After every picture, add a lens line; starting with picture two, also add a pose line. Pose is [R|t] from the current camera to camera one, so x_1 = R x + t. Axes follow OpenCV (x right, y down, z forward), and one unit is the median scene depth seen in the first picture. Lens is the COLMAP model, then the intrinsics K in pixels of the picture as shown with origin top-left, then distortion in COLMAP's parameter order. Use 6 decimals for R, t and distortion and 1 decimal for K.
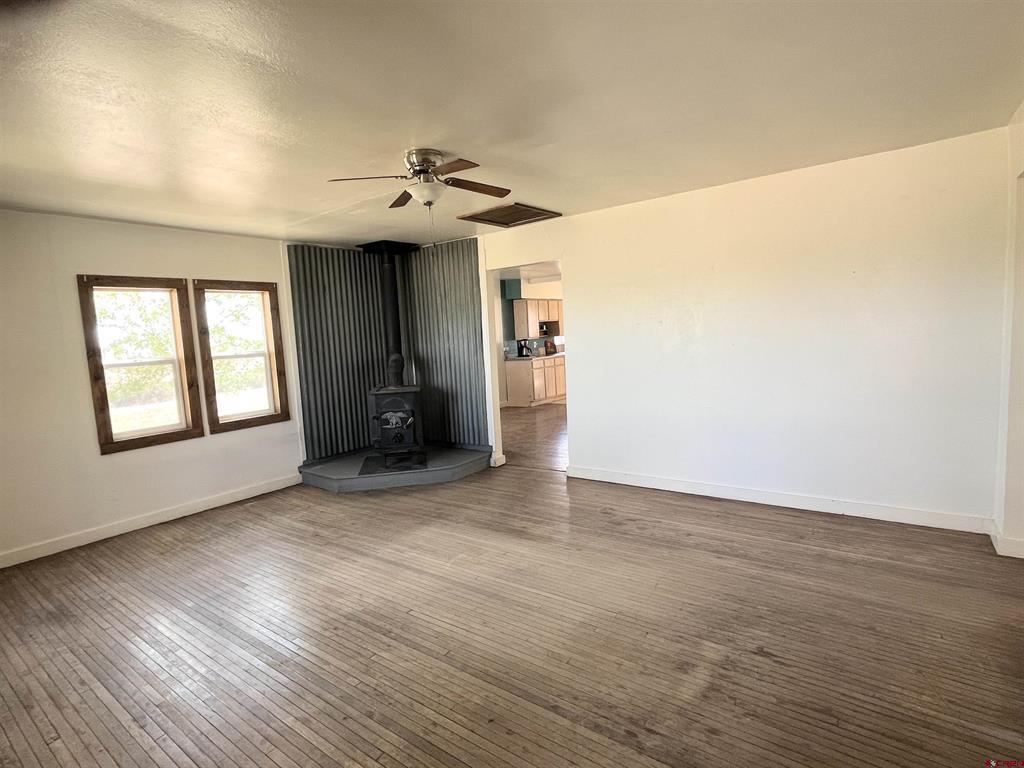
lens RADIAL K [[513.6, 0, 514.6], [0, 513.6, 381.7], [0, 0, 1]] dist [-0.005347, 0.000061]
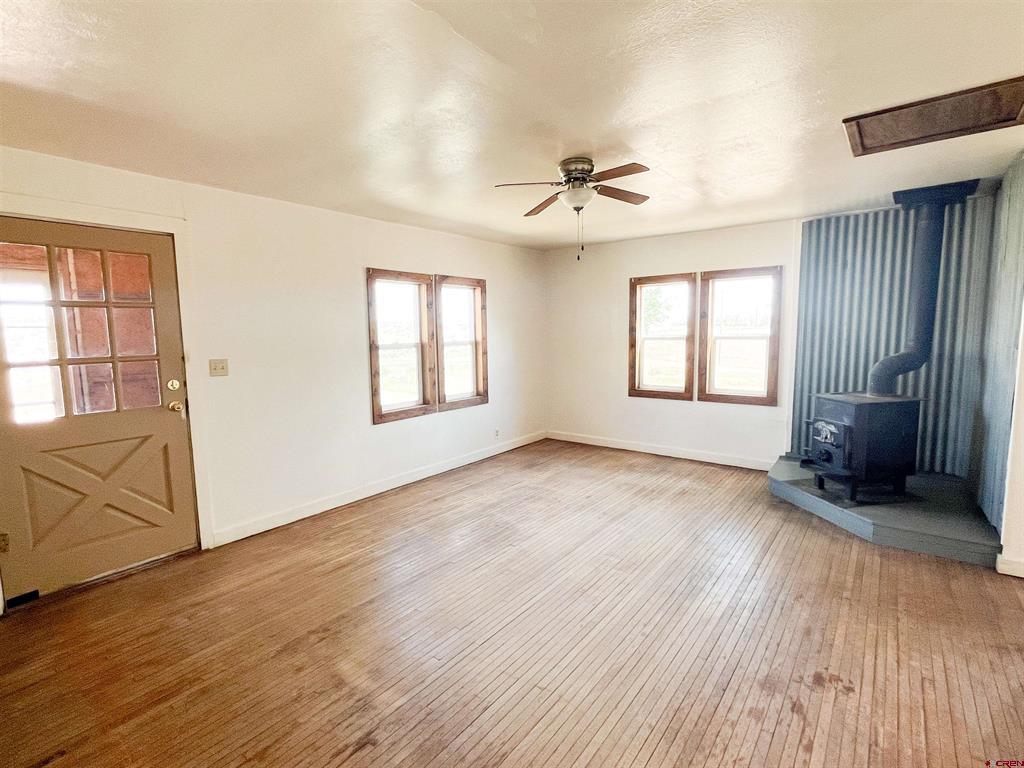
lens RADIAL K [[494.8, 0, 516.0], [0, 494.8, 385.1], [0, 0, 1]] dist [-0.005577, 0.000088]
pose [[-0.024810, 0.167915, -0.985489, 0.575084], [-0.077042, 0.982540, 0.169352, -0.100144], [0.996719, 0.080126, -0.011440, 0.589081]]
